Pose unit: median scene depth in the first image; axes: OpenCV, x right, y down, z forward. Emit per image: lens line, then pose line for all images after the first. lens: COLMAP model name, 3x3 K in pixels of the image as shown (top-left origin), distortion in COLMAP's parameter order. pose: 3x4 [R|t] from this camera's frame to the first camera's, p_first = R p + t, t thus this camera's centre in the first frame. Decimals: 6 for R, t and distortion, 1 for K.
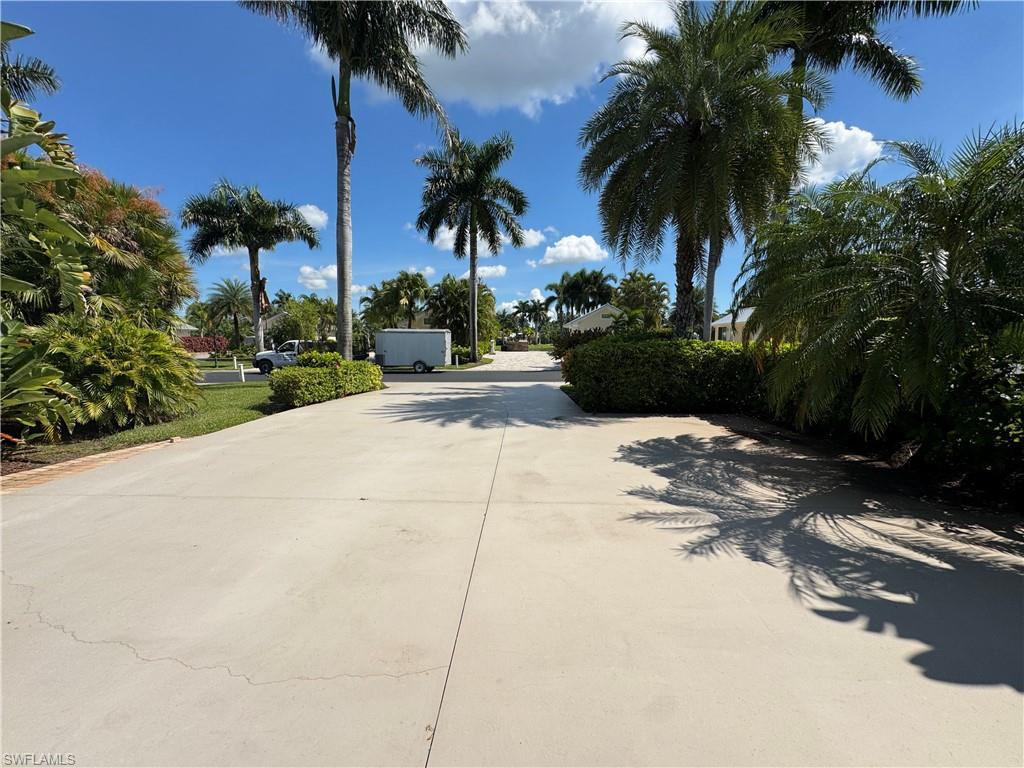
lens RADIAL K [[411.9, 0, 509.3], [0, 411.9, 382.5], [0, 0, 1]] dist [-0.001132, 0.000049]
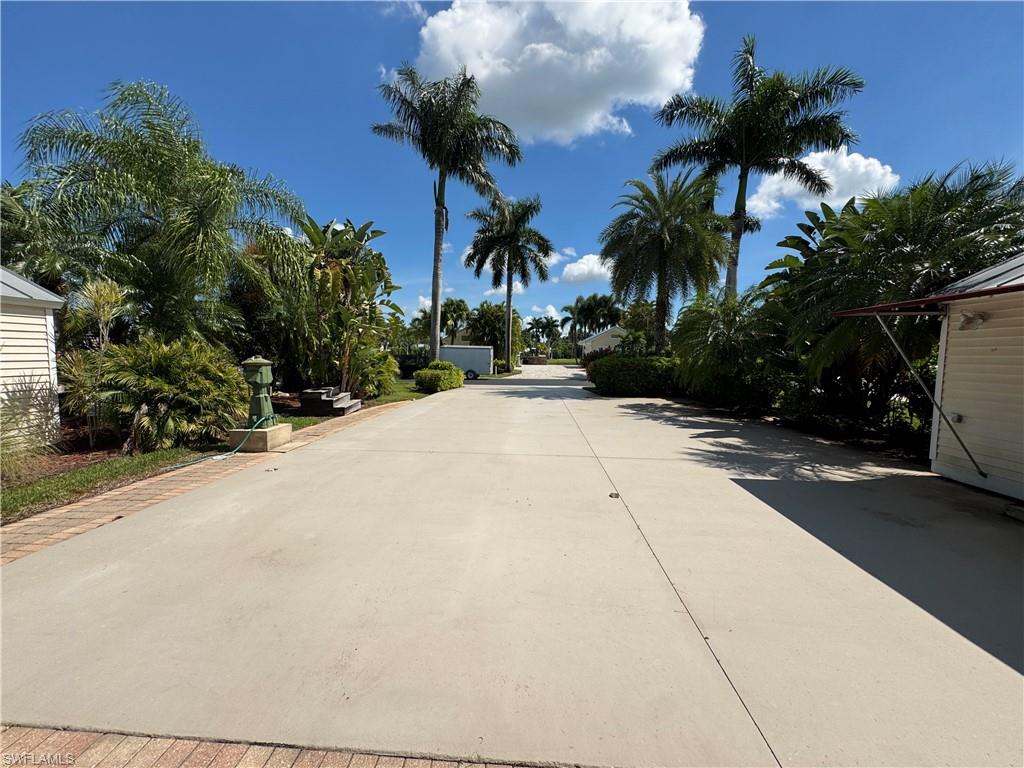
lens RADIAL K [[411.9, 0, 509.3], [0, 411.9, 382.5], [0, 0, 1]] dist [-0.001132, 0.000049]
pose [[0.999647, 0.015680, -0.021431, -0.049211], [-0.016402, 0.999290, -0.033910, 0.021473], [0.020884, 0.034250, 0.999195, -0.221359]]
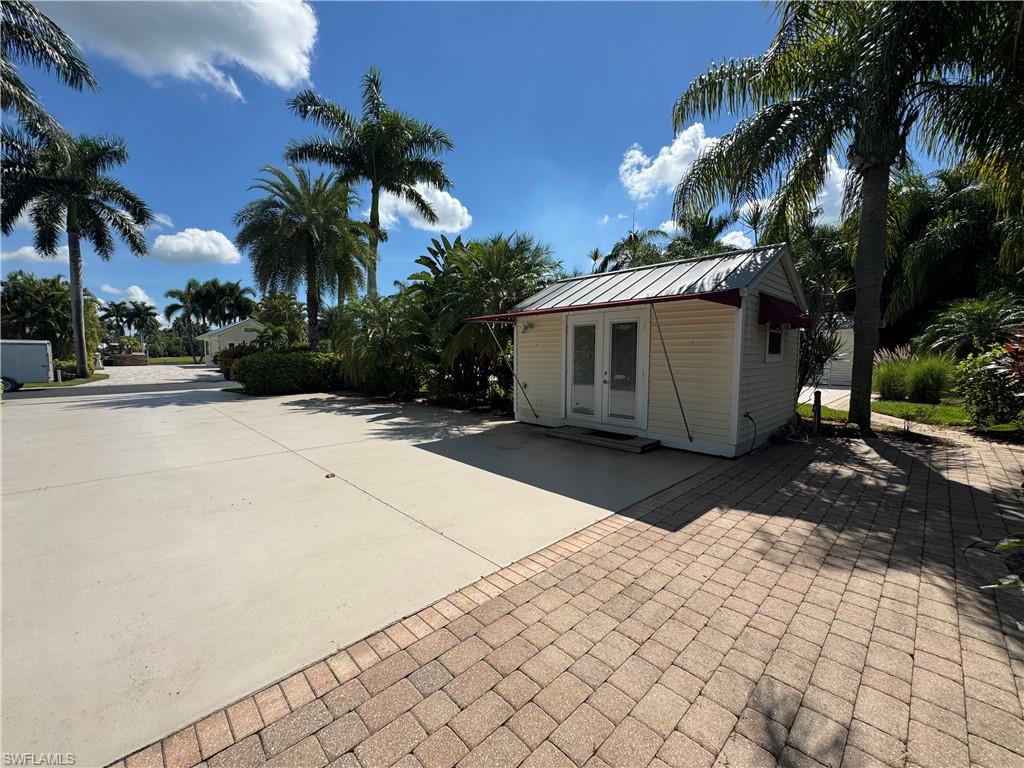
lens RADIAL K [[411.9, 0, 509.3], [0, 411.9, 382.5], [0, 0, 1]] dist [-0.001132, 0.000049]
pose [[0.692505, -0.051599, 0.719565, -0.079529], [0.073174, 0.997319, 0.001094, 0.023983], [-0.717692, 0.051896, 0.694424, -0.238424]]
